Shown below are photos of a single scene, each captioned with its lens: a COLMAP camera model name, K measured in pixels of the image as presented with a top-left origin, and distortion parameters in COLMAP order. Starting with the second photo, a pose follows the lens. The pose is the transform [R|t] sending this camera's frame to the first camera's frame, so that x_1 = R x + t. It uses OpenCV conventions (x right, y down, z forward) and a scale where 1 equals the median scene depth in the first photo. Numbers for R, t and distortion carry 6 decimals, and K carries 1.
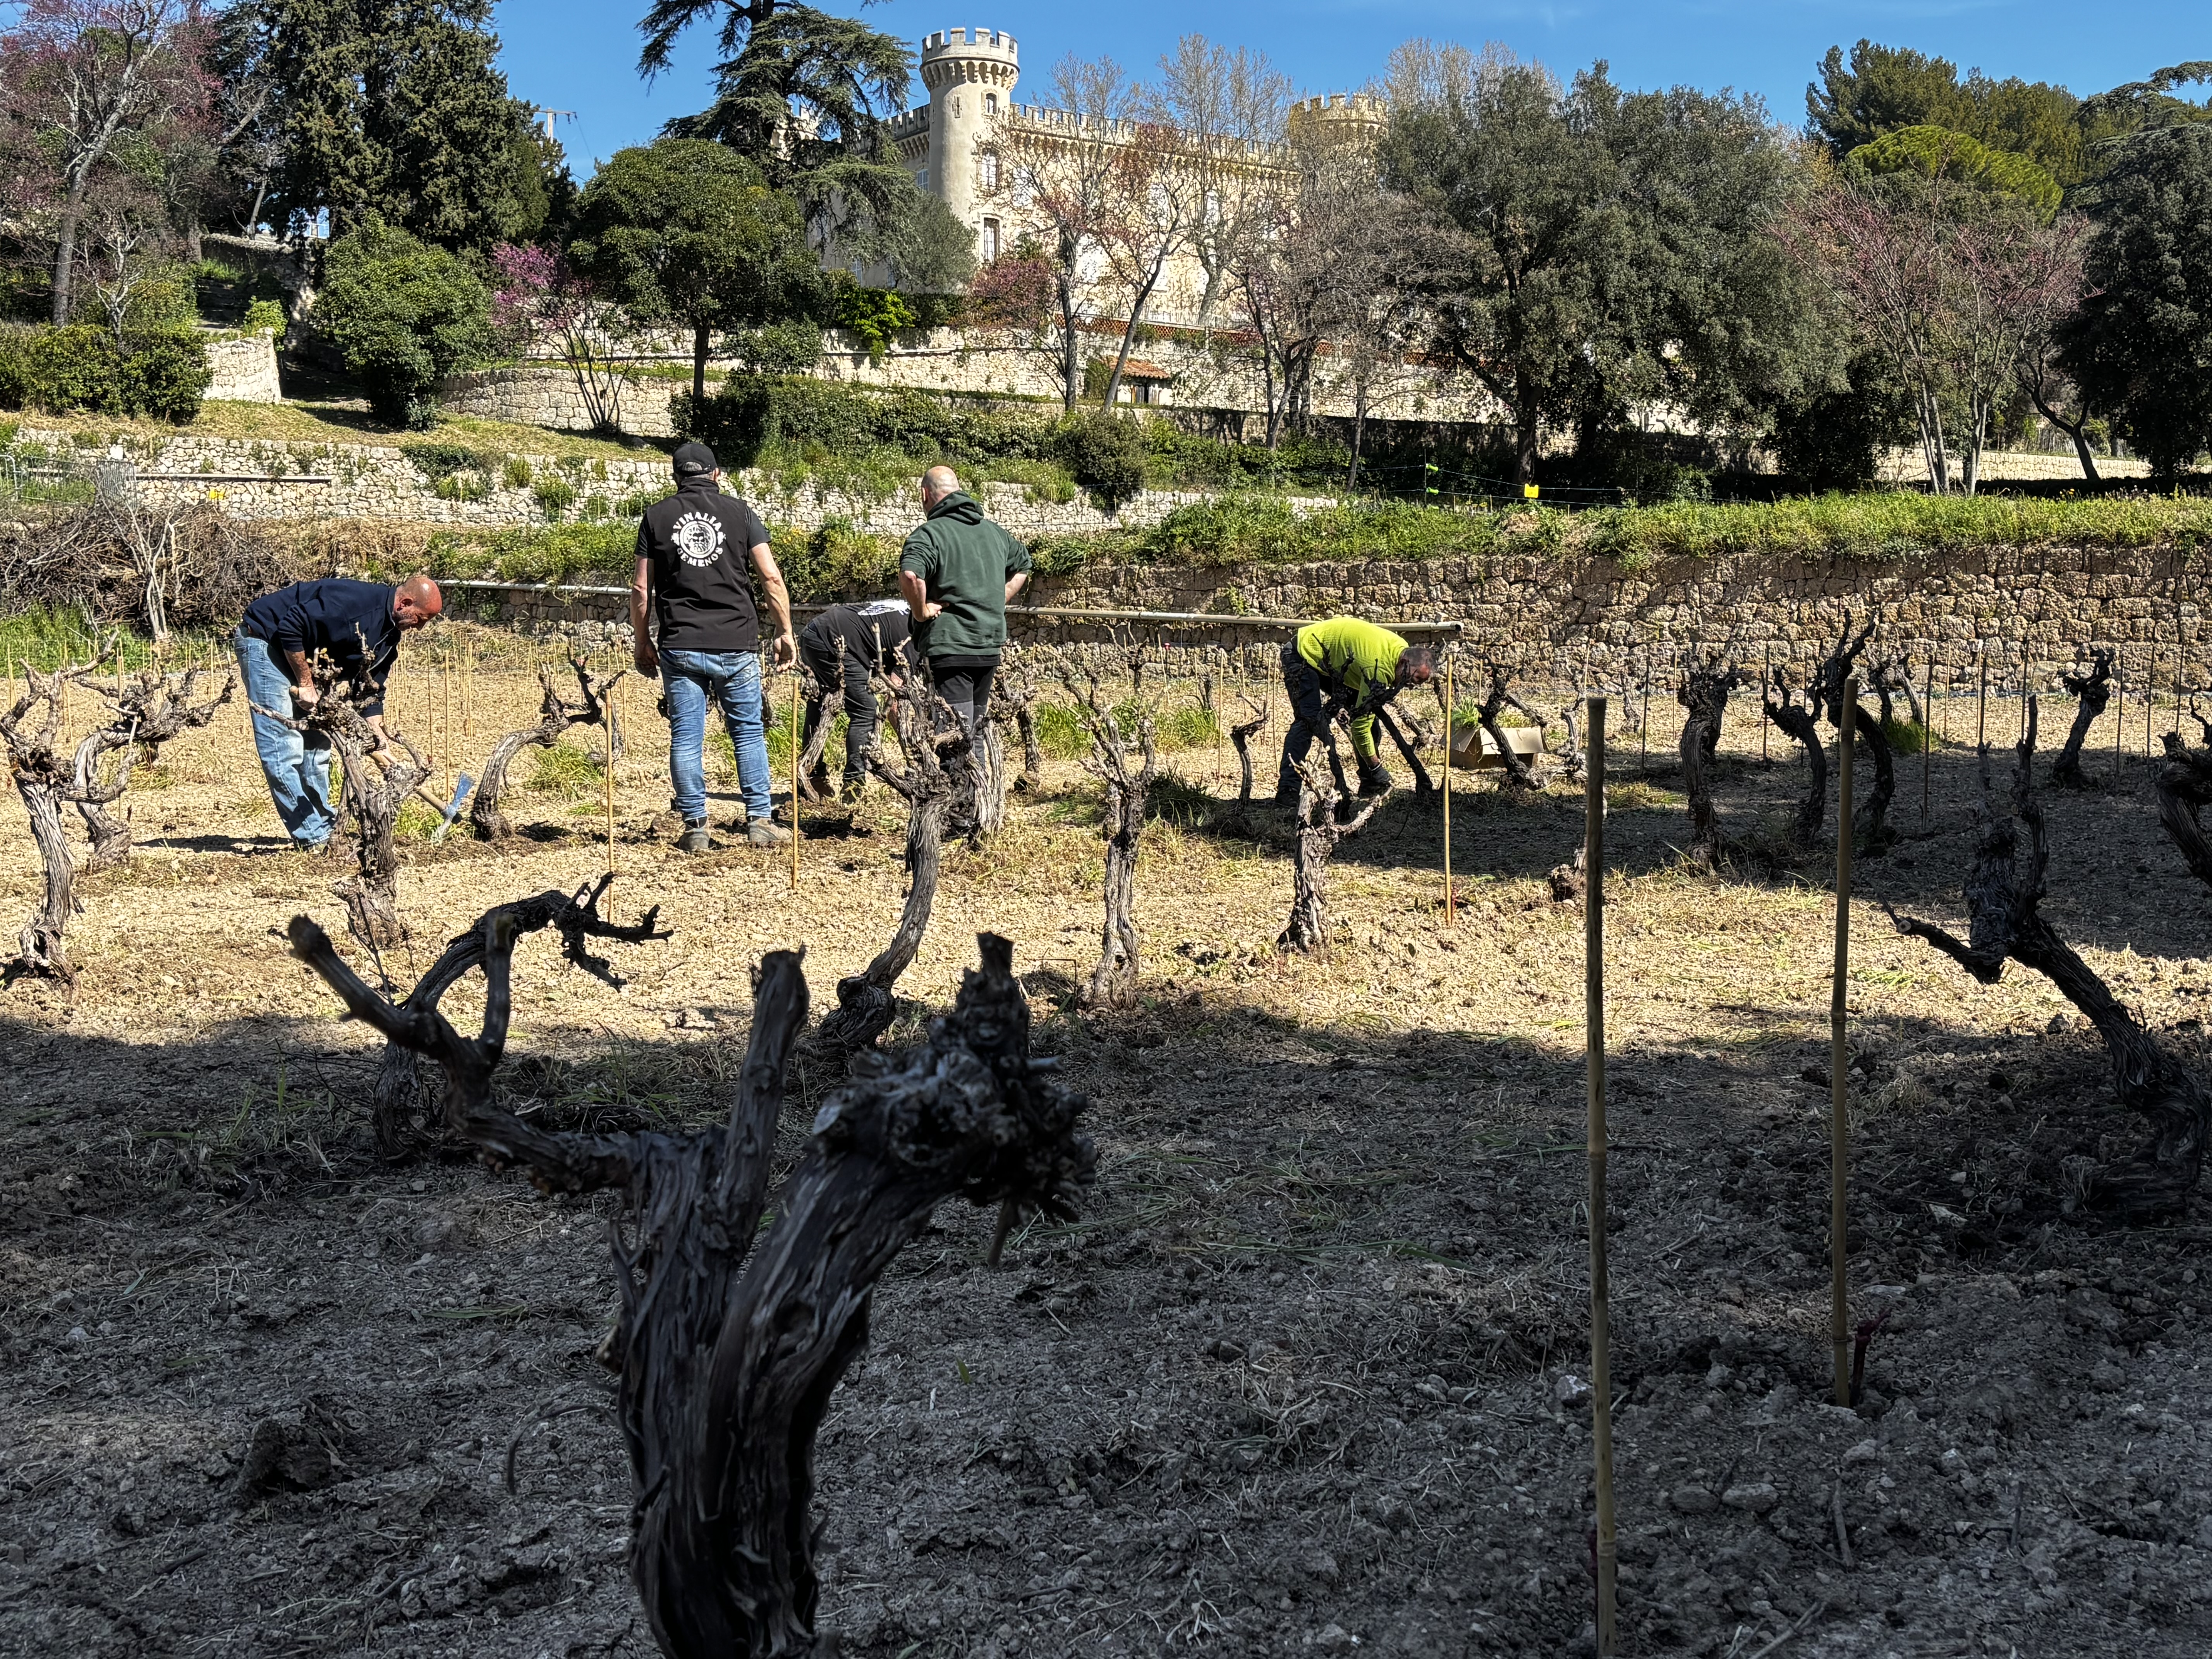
lens RADIAL K [[2576.3, 0, 1106.5], [0, 2576.3, 834.0], [0, 0, 1]] dist [0.108887, 0.000000]
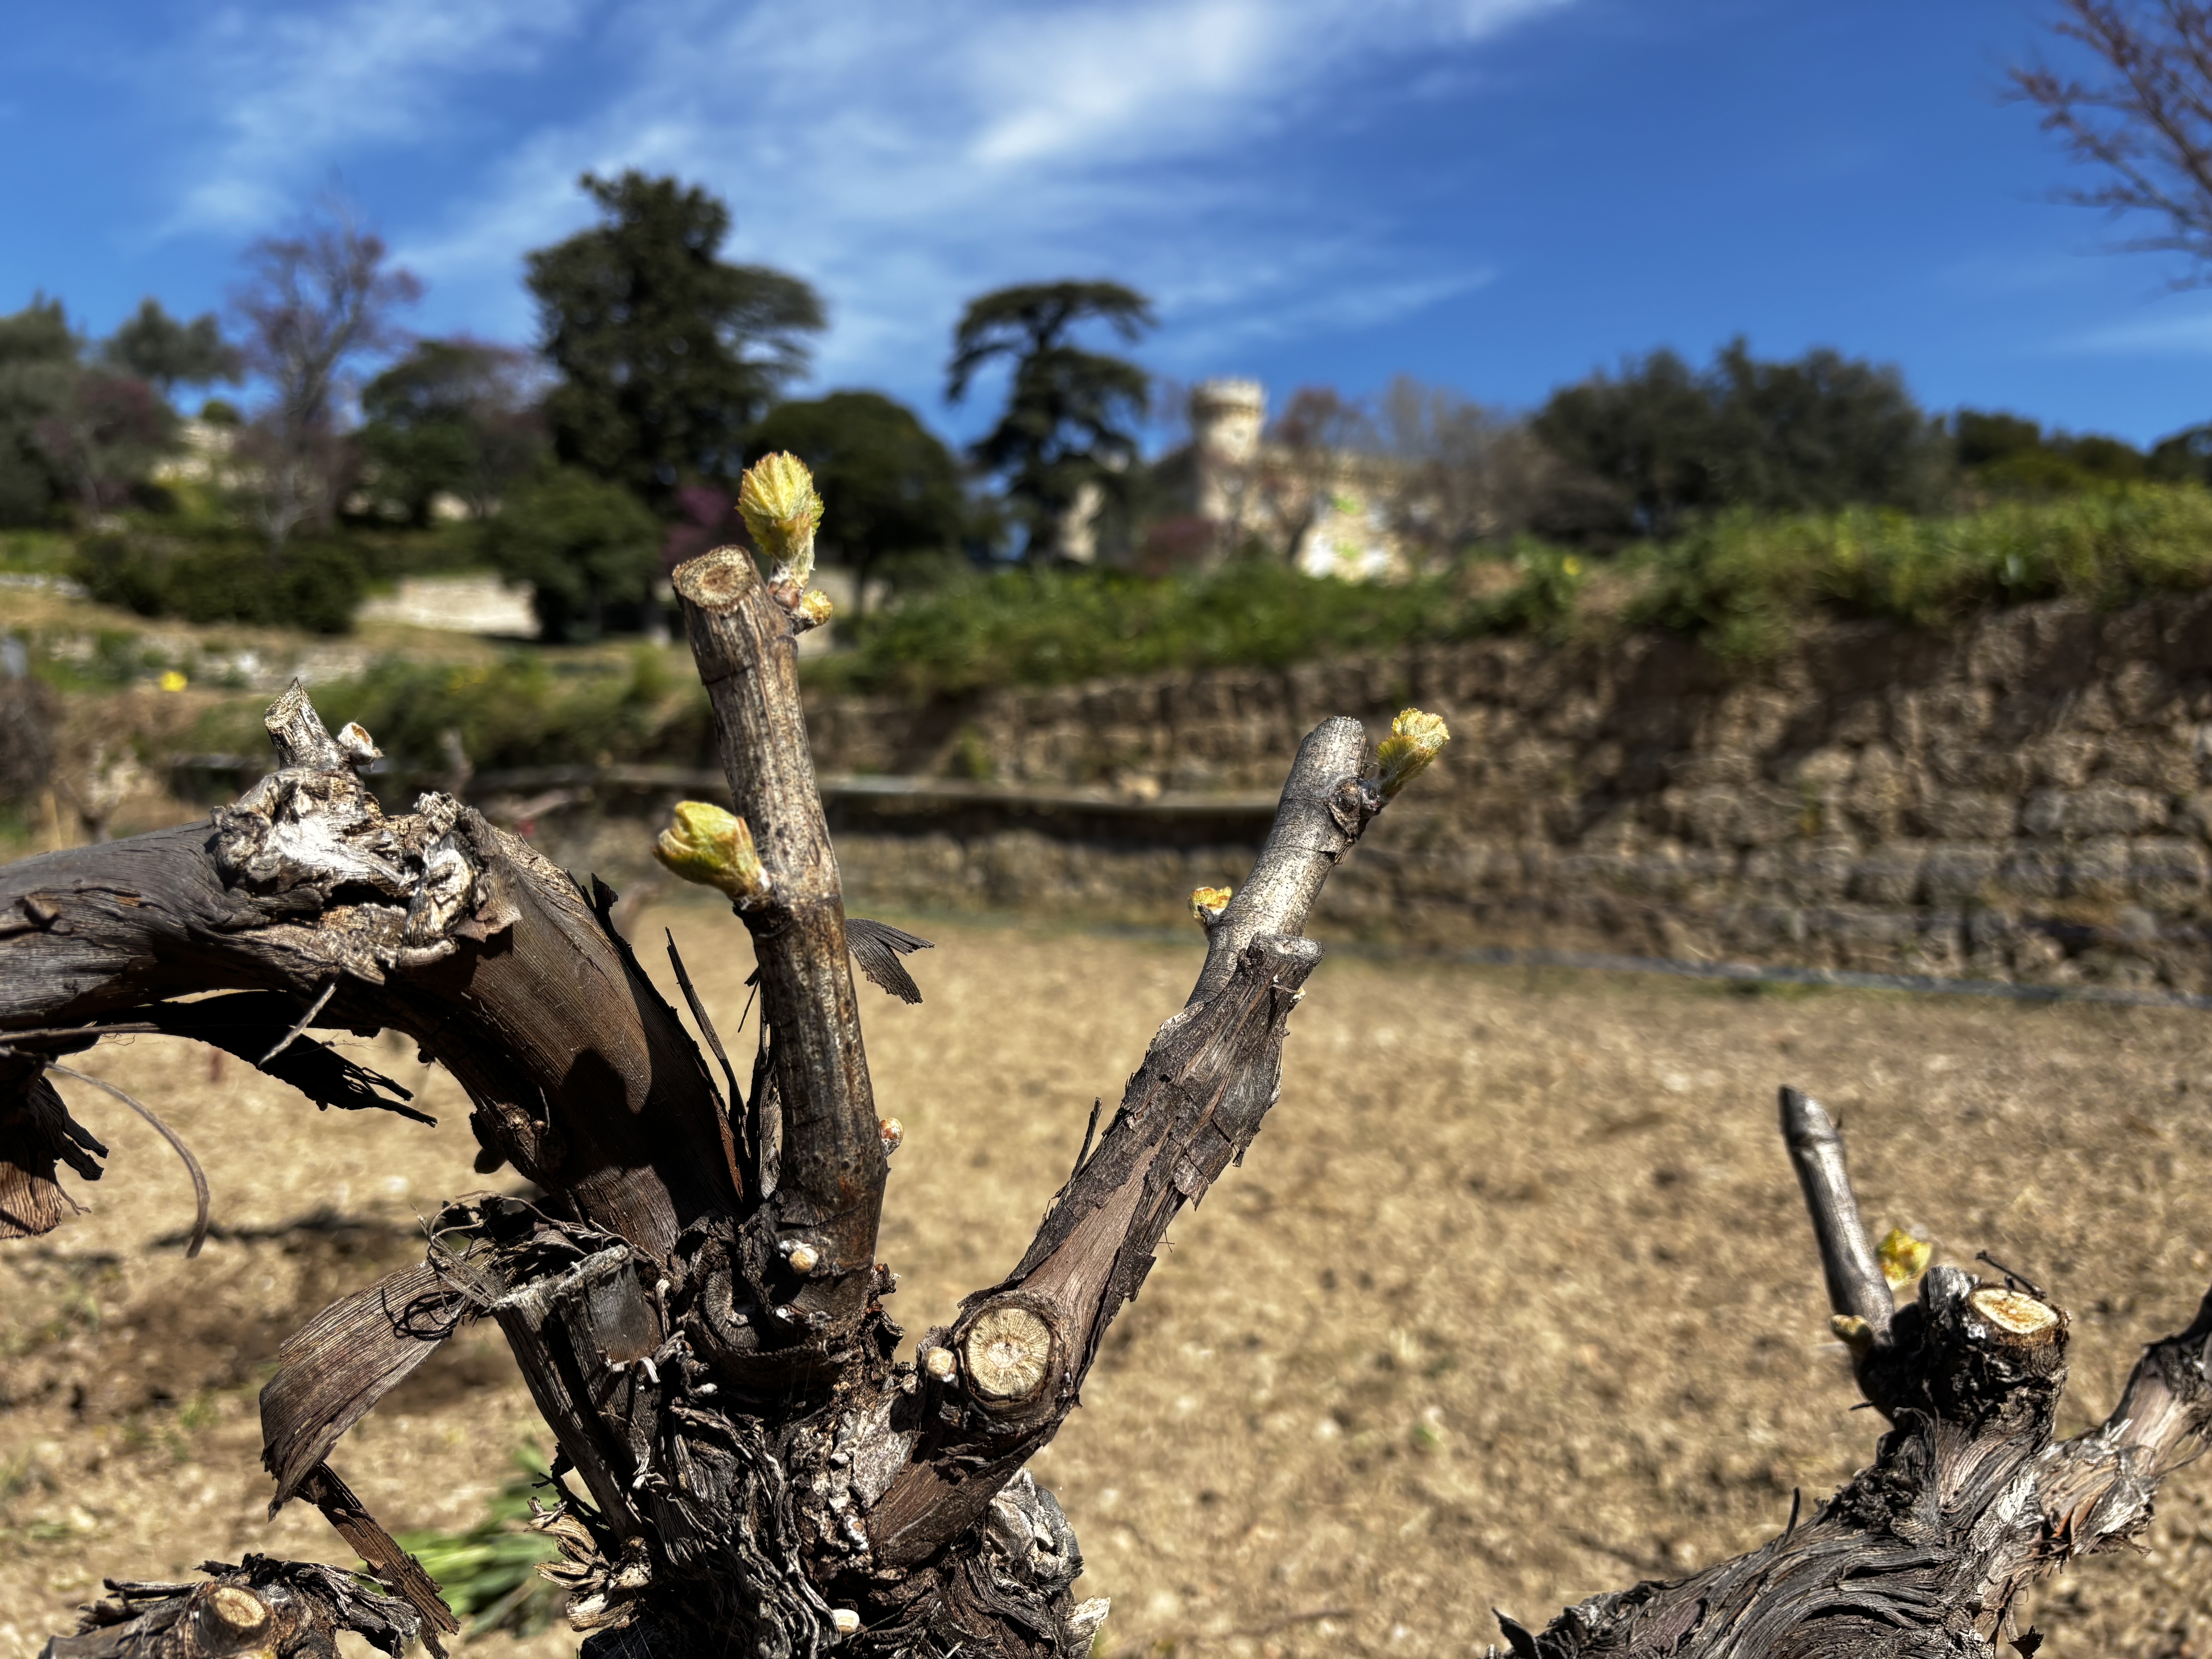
lens RADIAL K [[1652.8, 0, 1099.8], [0, 1652.8, 820.7], [0, 0, 1]] dist [-0.012391, -0.003420]
pose [[0.981028, 0.010923, -0.193557, 0.151103], [-0.029663, 0.995113, -0.094186, -0.049118], [0.191582, 0.098140, 0.976558, 0.715971]]
